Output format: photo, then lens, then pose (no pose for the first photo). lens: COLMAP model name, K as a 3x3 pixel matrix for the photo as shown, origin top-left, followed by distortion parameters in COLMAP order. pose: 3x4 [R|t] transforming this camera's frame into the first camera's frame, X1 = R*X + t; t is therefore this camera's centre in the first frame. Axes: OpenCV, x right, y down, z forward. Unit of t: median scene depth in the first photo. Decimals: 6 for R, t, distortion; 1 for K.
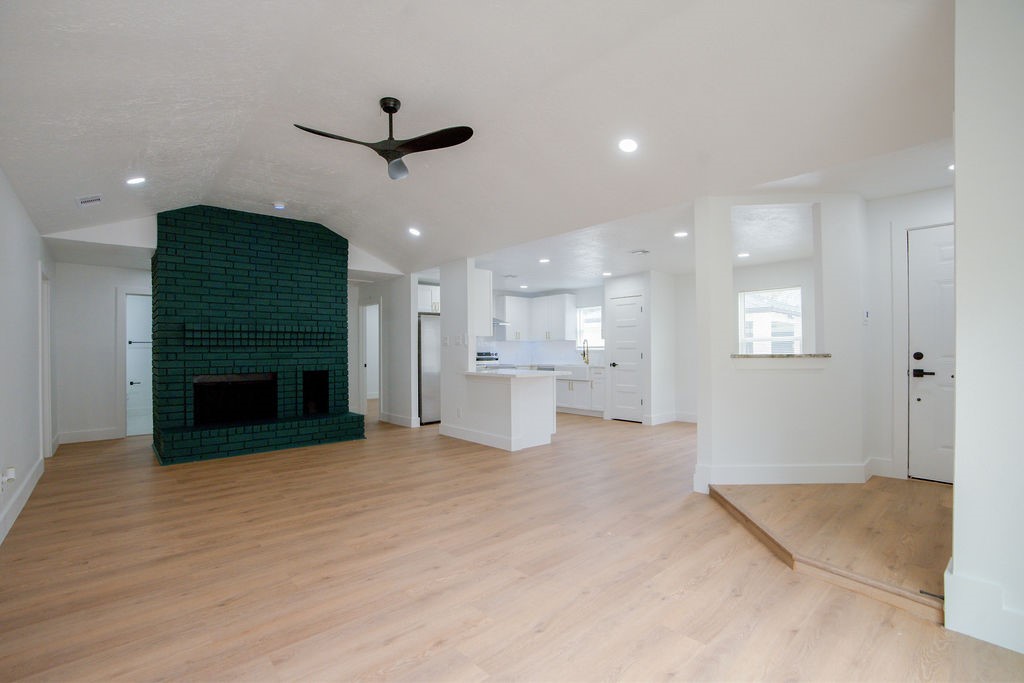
lens RADIAL K [[465.8, 0, 511.3], [0, 465.8, 350.8], [0, 0, 1]] dist [-0.063670, 0.025065]
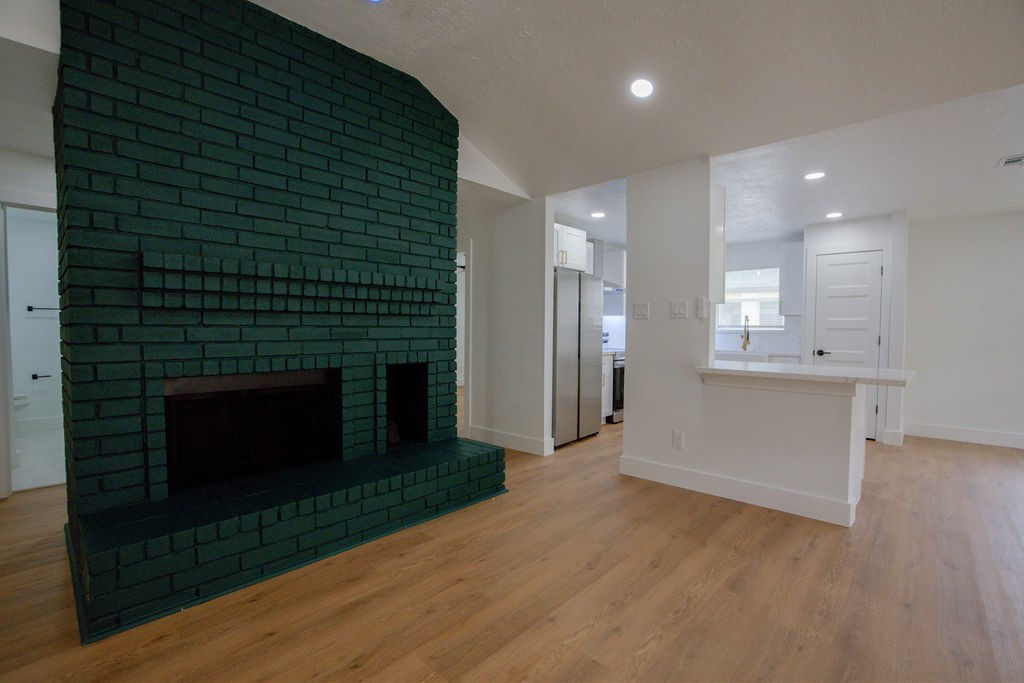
lens RADIAL K [[463.2, 0, 511.0], [0, 463.2, 347.4], [0, 0, 1]] dist [-0.062539, 0.023156]
pose [[0.994553, 0.009757, 0.103773, -0.384982], [-0.013877, 0.999141, 0.039047, 0.003807], [-0.103303, -0.040275, 0.993834, 0.503256]]
